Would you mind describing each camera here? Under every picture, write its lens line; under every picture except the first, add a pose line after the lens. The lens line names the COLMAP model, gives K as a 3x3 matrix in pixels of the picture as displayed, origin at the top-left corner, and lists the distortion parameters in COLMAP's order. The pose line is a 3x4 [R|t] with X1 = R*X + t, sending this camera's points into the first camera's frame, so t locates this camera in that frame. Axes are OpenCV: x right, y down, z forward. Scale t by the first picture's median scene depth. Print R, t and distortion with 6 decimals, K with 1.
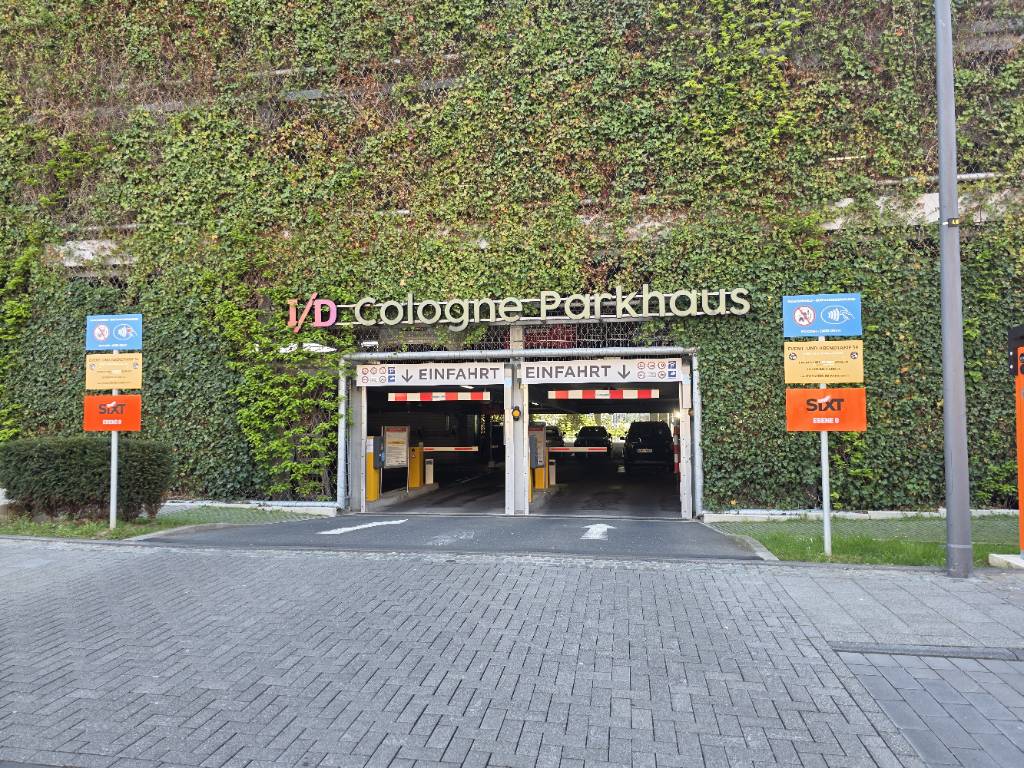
lens RADIAL K [[672.1, 0, 512.0], [0, 672.1, 384.0], [0, 0, 1]] dist [0.063036, -0.057980]
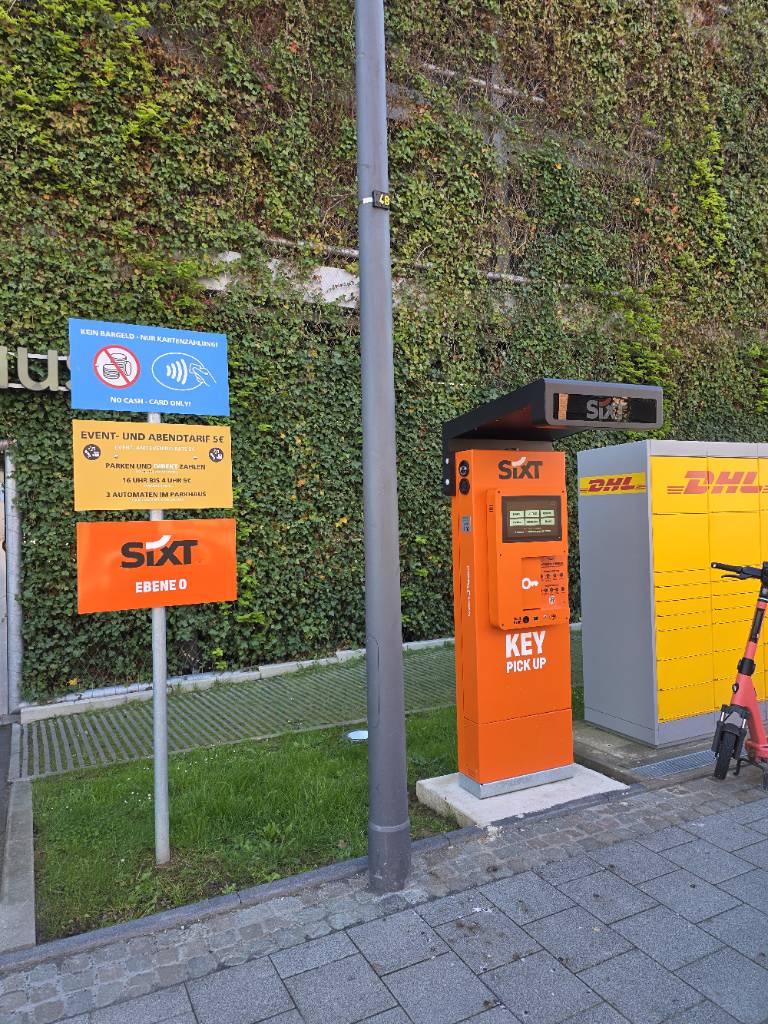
lens RADIAL K [[672.1, 0, 384.0], [0, 672.1, 512.0], [0, 0, 1]] dist [0.063036, -0.057980]
pose [[0.804908, -0.010854, 0.593301, 0.181984], [-0.003382, 0.999733, 0.022877, -0.004762], [-0.593391, -0.020420, 0.804656, 0.300920]]
